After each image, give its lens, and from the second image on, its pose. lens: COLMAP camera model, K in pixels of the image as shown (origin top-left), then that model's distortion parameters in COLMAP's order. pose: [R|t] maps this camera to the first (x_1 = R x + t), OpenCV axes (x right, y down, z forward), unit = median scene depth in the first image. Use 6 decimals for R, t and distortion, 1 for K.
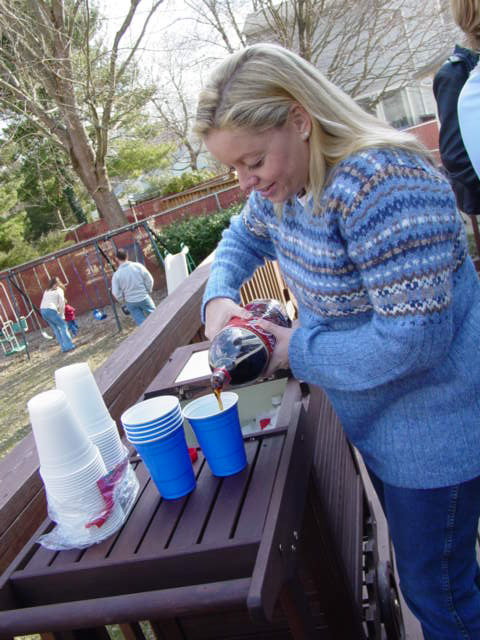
lens RADIAL K [[638.3, 0, 240.0], [0, 638.3, 320.0], [0, 0, 1]] dist [-0.175813, 0.187515]
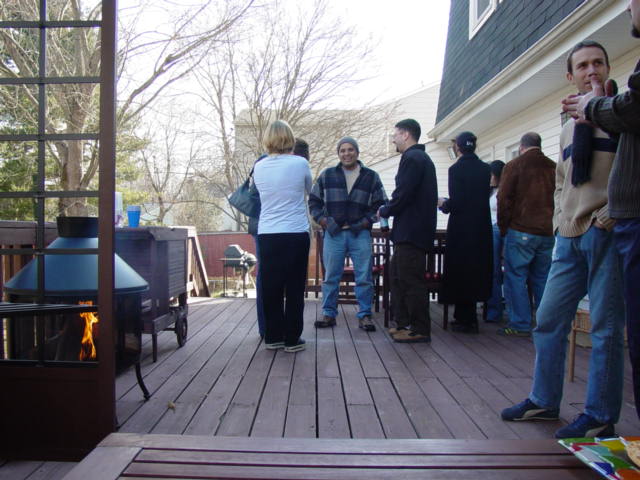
lens RADIAL K [[638.3, 0, 320.0], [0, 638.3, 240.0], [0, 0, 1]] dist [-0.175813, 0.187515]
pose [[0.939458, 0.295990, 0.172653, 0.012620], [-0.240700, 0.928639, -0.282301, 0.044236], [-0.243890, 0.223652, 0.943662, -0.117615]]
